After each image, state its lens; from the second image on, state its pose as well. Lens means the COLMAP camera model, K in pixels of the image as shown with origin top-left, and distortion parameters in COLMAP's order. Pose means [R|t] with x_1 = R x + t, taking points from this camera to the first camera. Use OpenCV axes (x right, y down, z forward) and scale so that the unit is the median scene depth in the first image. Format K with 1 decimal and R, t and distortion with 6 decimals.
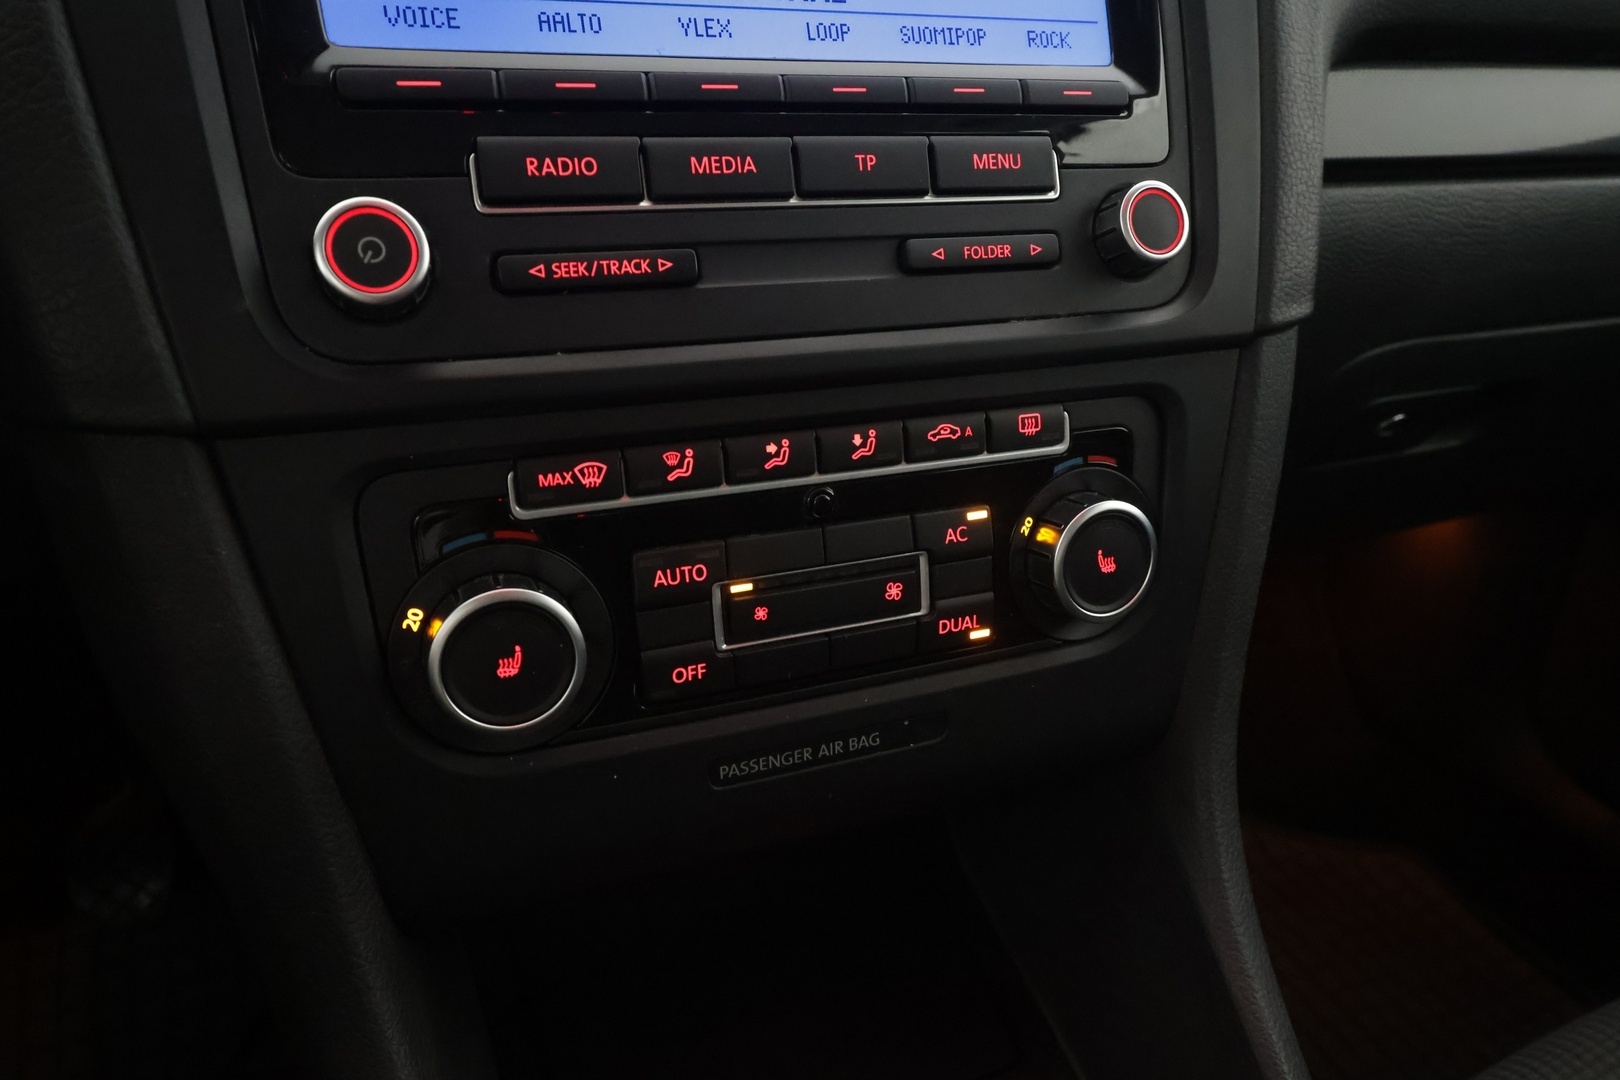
lens RADIAL K [[1065.2, 0, 808.5], [0, 1065.2, 544.7], [0, 0, 1]] dist [0.003737, 0.002809]
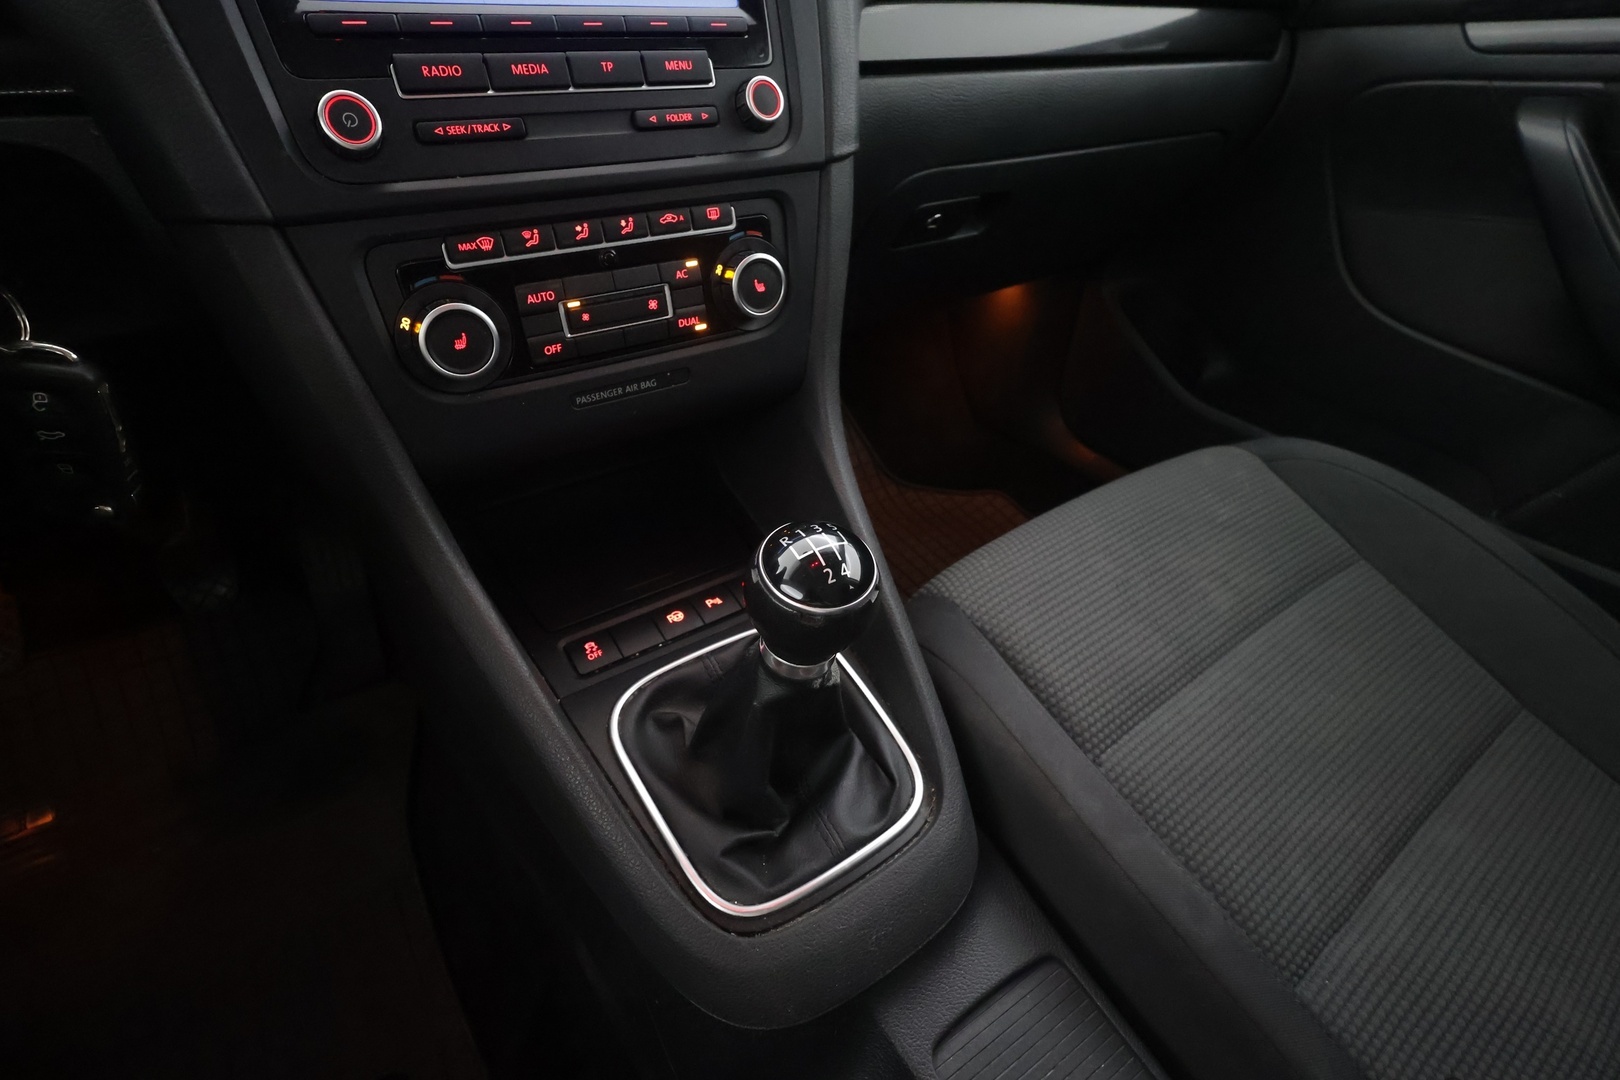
lens RADIAL K [[757.9, 0, 809.5], [0, 757.9, 543.4], [0, 0, 1]] dist [0.001015, 0.000705]
pose [[0.975134, -0.120737, 0.185842, 0.049680], [0.074418, 0.968268, 0.238578, 0.166958], [-0.208750, -0.218816, 0.953175, -0.543911]]
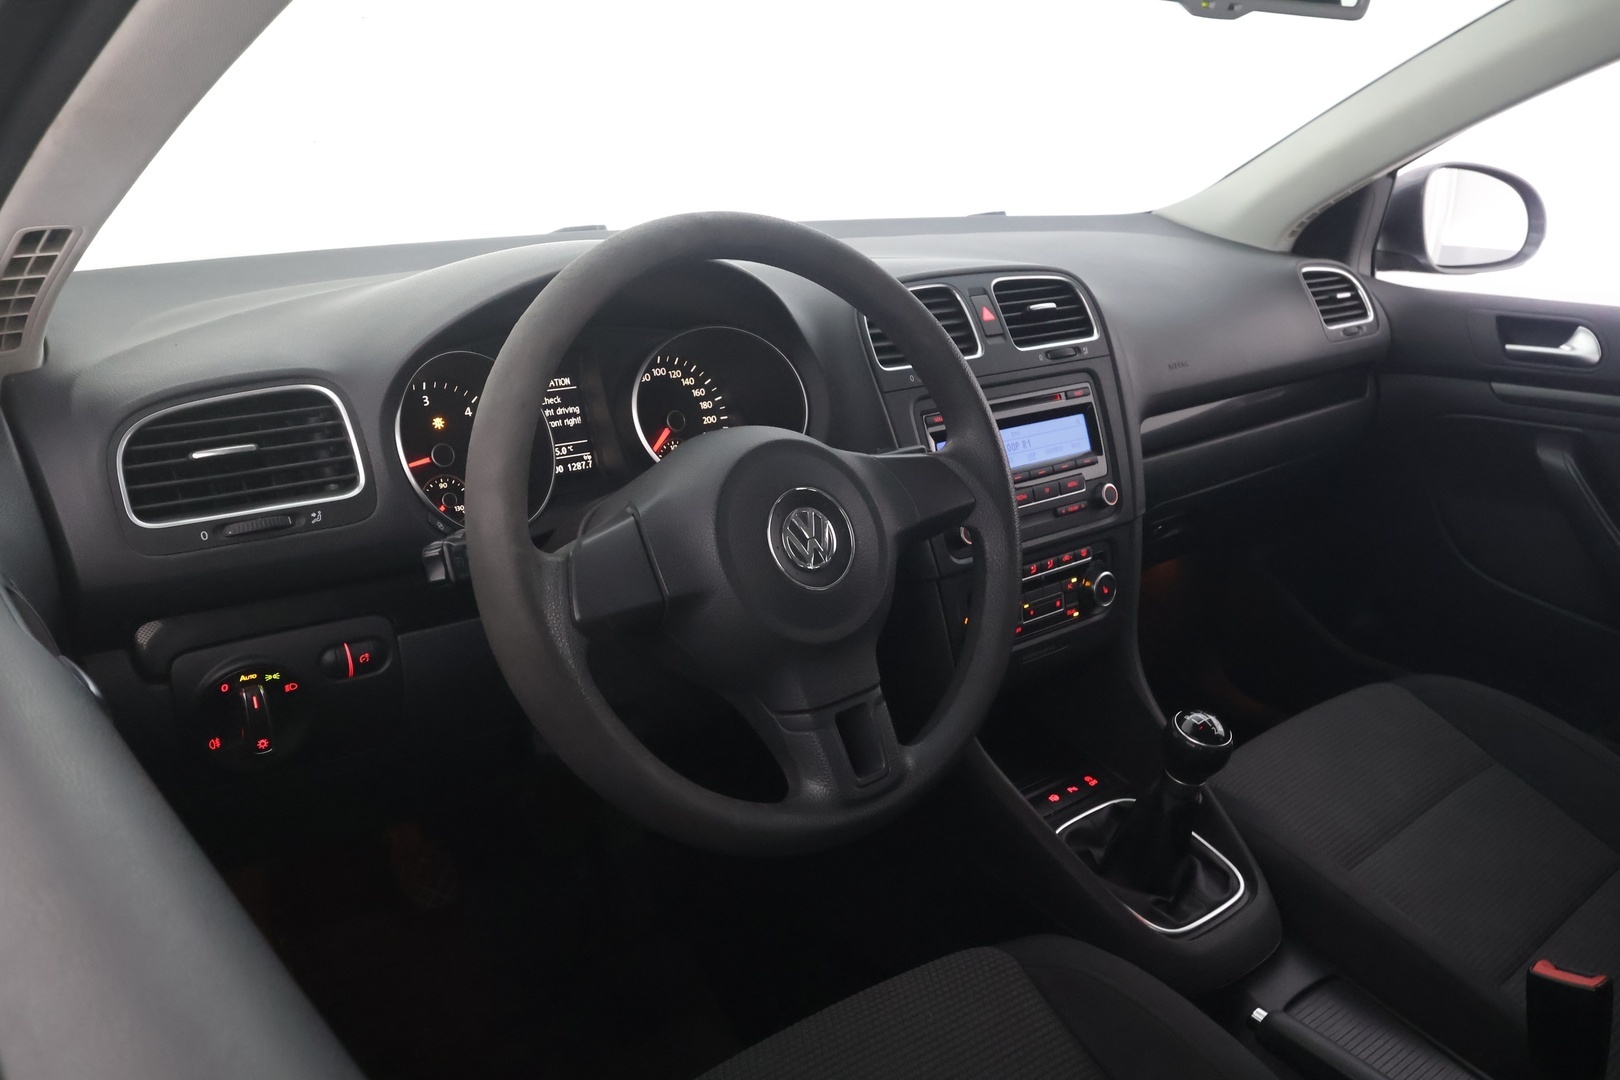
lens RADIAL K [[1289.8, 0, 813.6], [0, 1289.8, 537.1], [0, 0, 1]] dist [0.004351, 0.003381]
pose [[0.950518, -0.087355, 0.298135, -2.046434], [0.105051, 0.993501, -0.043825, -0.076979], [-0.292369, 0.072976, 0.953517, -3.016335]]
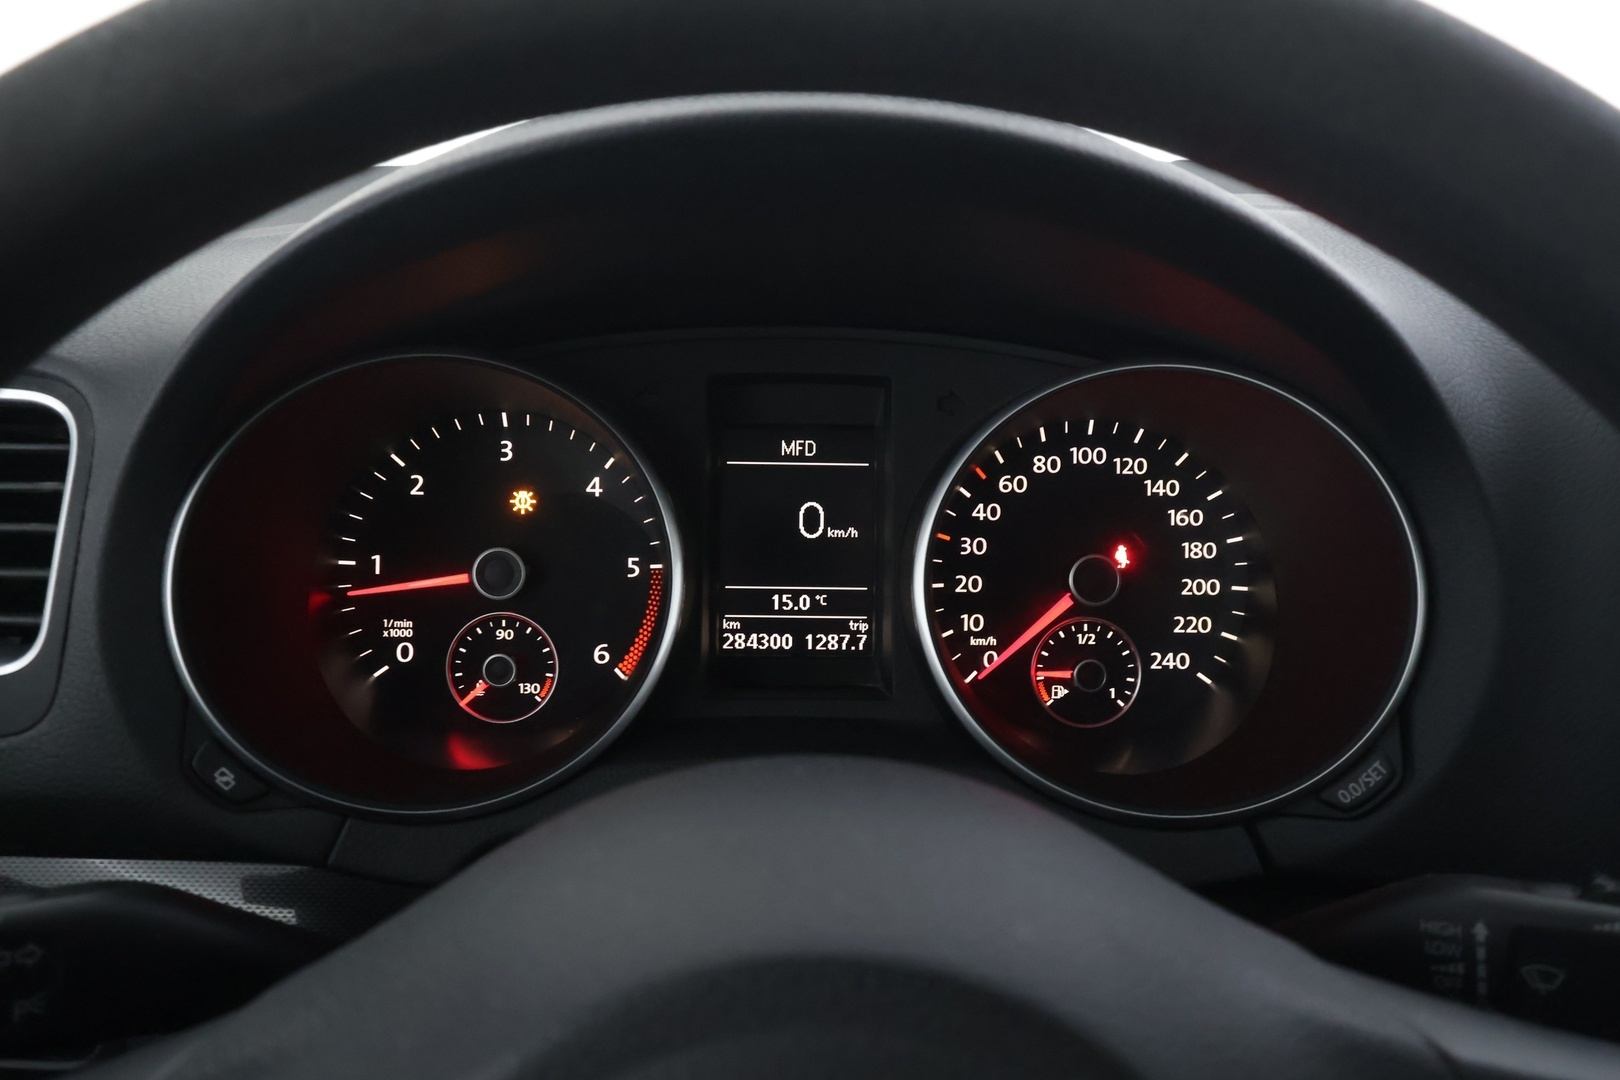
lens RADIAL K [[1289.8, 0, 815.9], [0, 1289.8, 539.5], [0, 0, 1]] dist [0.004351, 0.003381]
pose [[0.938576, 0.116389, -0.324850, -0.997813], [-0.132234, 0.990849, -0.027051, -0.633708], [0.318729, 0.068345, 0.945378, -0.696681]]
